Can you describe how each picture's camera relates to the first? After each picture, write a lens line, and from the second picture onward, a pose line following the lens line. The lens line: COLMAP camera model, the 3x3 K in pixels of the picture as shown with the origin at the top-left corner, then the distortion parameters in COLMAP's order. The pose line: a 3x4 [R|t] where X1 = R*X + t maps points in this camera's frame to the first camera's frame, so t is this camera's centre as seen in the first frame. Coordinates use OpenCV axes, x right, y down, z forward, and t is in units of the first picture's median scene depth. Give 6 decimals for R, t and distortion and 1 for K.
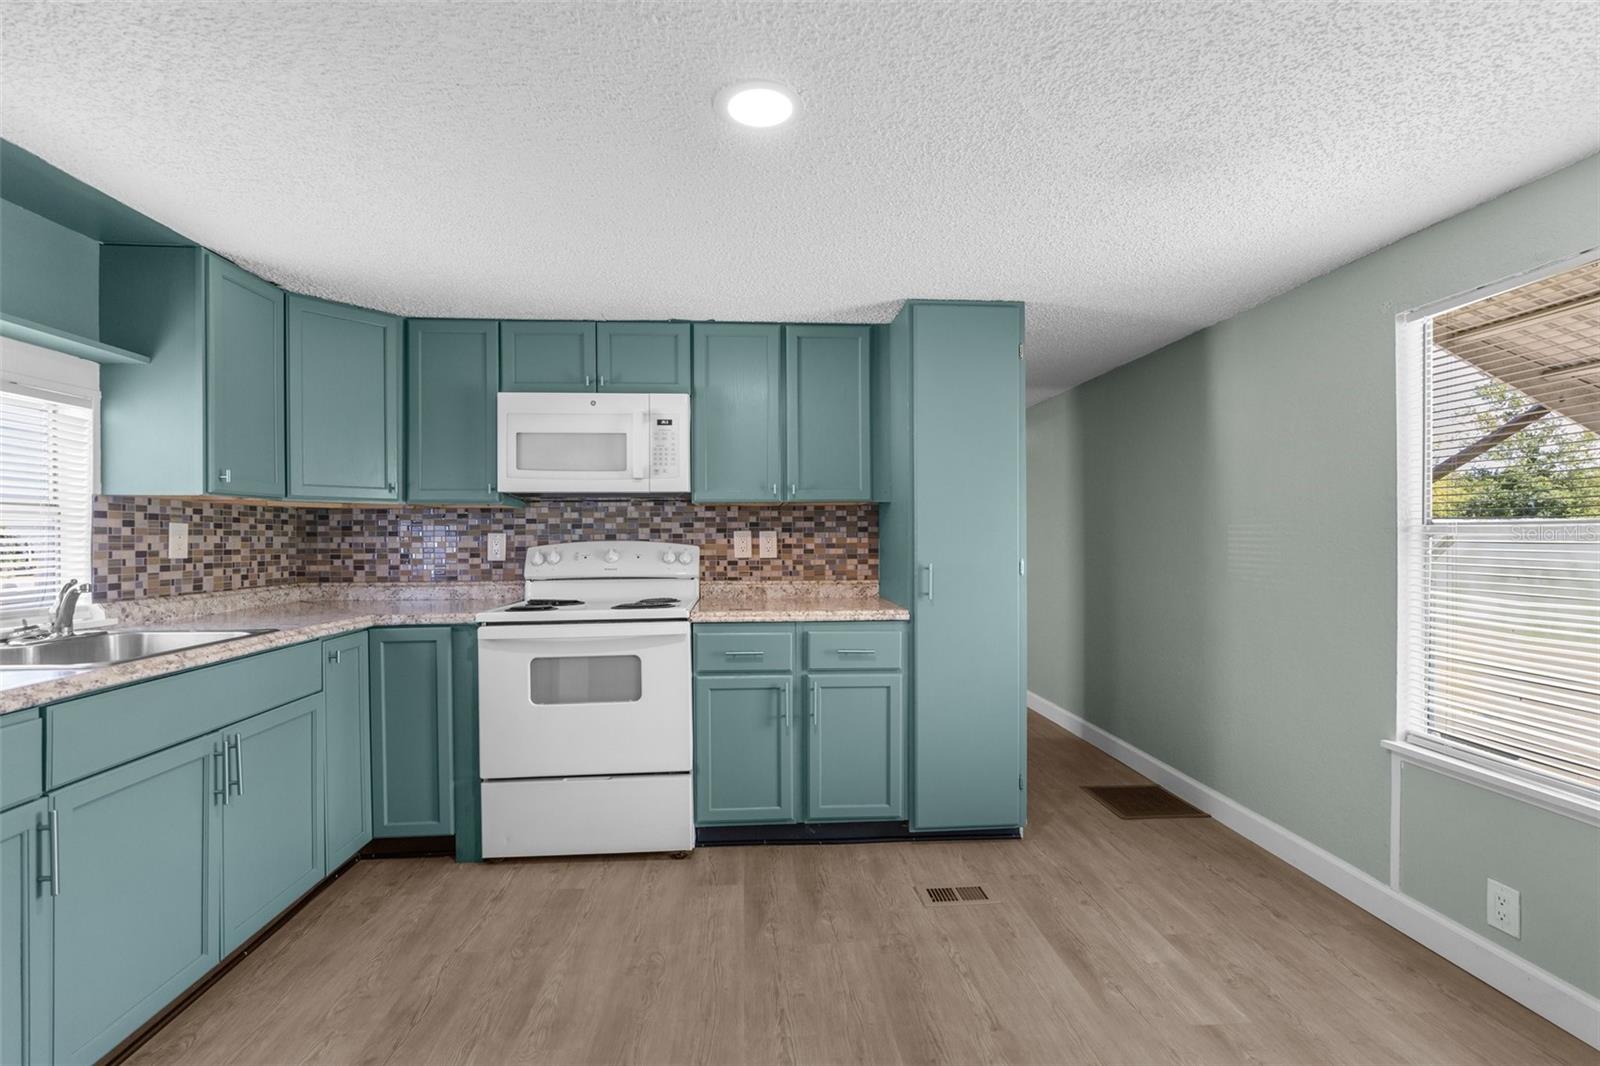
lens RADIAL K [[728.0, 0, 796.1], [0, 728.0, 538.1], [0, 0, 1]] dist [-0.005902, 0.002647]
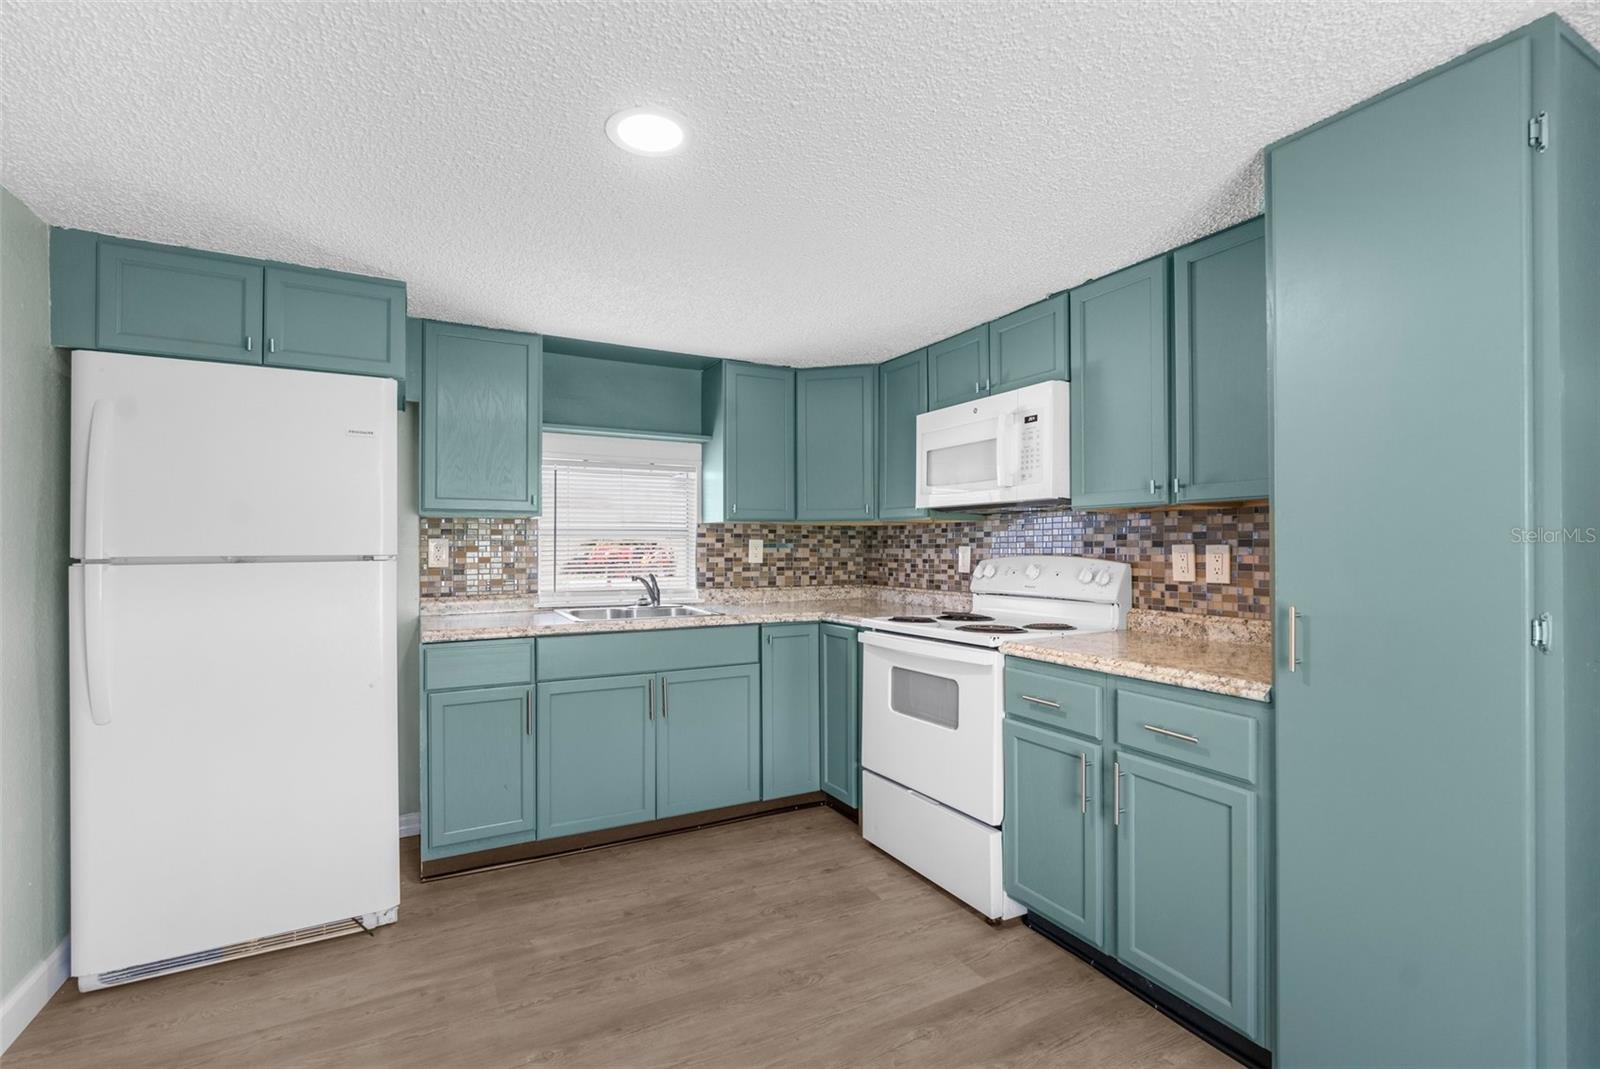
lens RADIAL K [[728.0, 0, 800.3], [0, 728.0, 541.1], [0, 0, 1]] dist [-0.005902, 0.002647]
pose [[0.410231, -0.001800, -0.911980, 0.527180], [-0.002951, 0.999990, -0.003302, -0.011813], [0.911977, 0.004046, 0.410222, 0.428584]]
